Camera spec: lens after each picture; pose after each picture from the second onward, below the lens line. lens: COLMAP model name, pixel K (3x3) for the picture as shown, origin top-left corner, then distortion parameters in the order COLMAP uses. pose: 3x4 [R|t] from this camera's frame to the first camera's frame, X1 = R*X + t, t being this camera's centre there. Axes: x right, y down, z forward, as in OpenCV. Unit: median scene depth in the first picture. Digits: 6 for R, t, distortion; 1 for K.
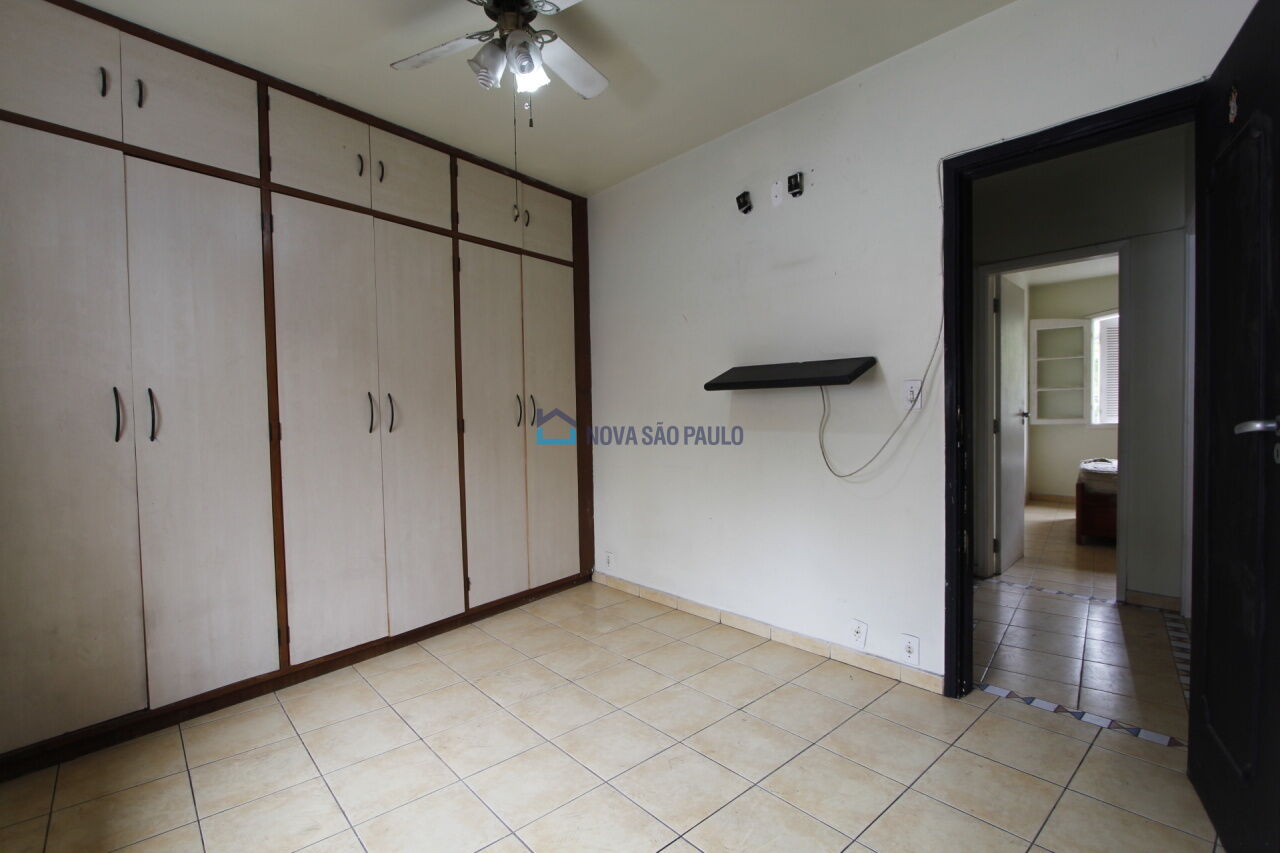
lens RADIAL K [[593.4, 0, 638.1], [0, 593.4, 431.5], [0, 0, 1]] dist [-0.019561, 0.003265]
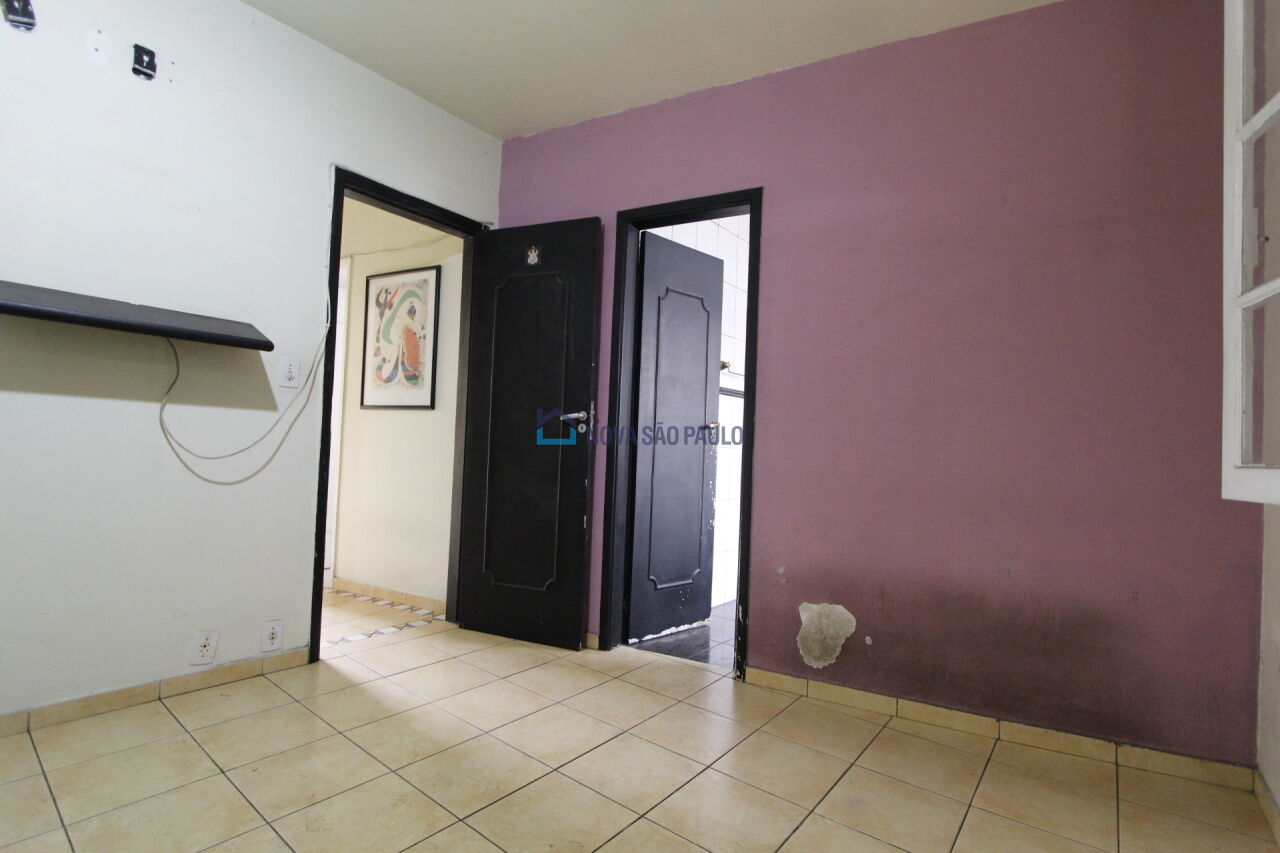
lens RADIAL K [[593.4, 0, 638.1], [0, 593.4, 431.5], [0, 0, 1]] dist [-0.019561, 0.003265]
pose [[-0.166398, 0.033173, 0.985501, -0.605903], [-0.004845, 0.999394, -0.034458, 0.066086], [-0.986047, -0.010508, -0.166136, 0.579564]]
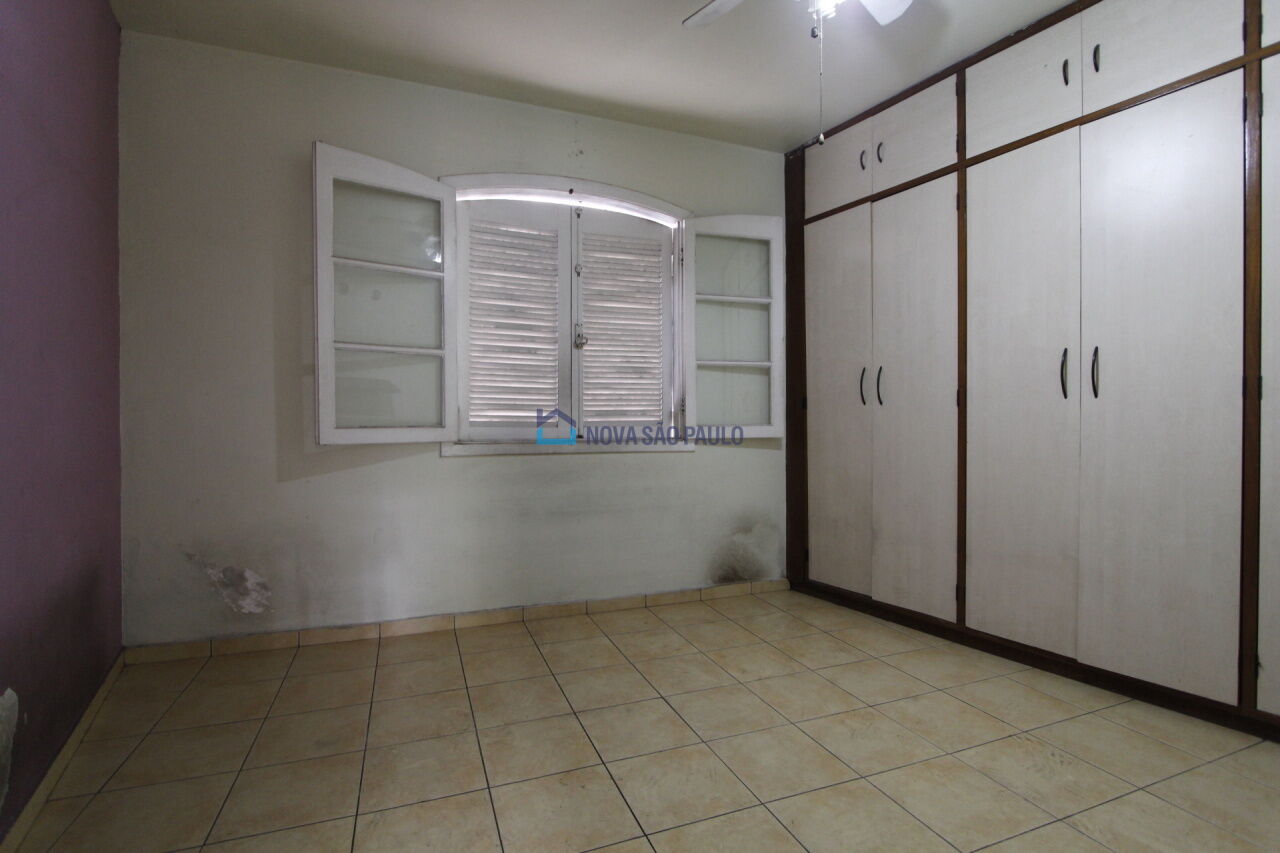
lens RADIAL K [[593.4, 0, 638.1], [0, 593.4, 431.5], [0, 0, 1]] dist [-0.019561, 0.003265]
pose [[-0.351691, 0.026878, -0.935730, 0.575129], [-0.023053, 0.999036, 0.037361, 0.035442], [0.935832, 0.034711, -0.350732, 0.834490]]
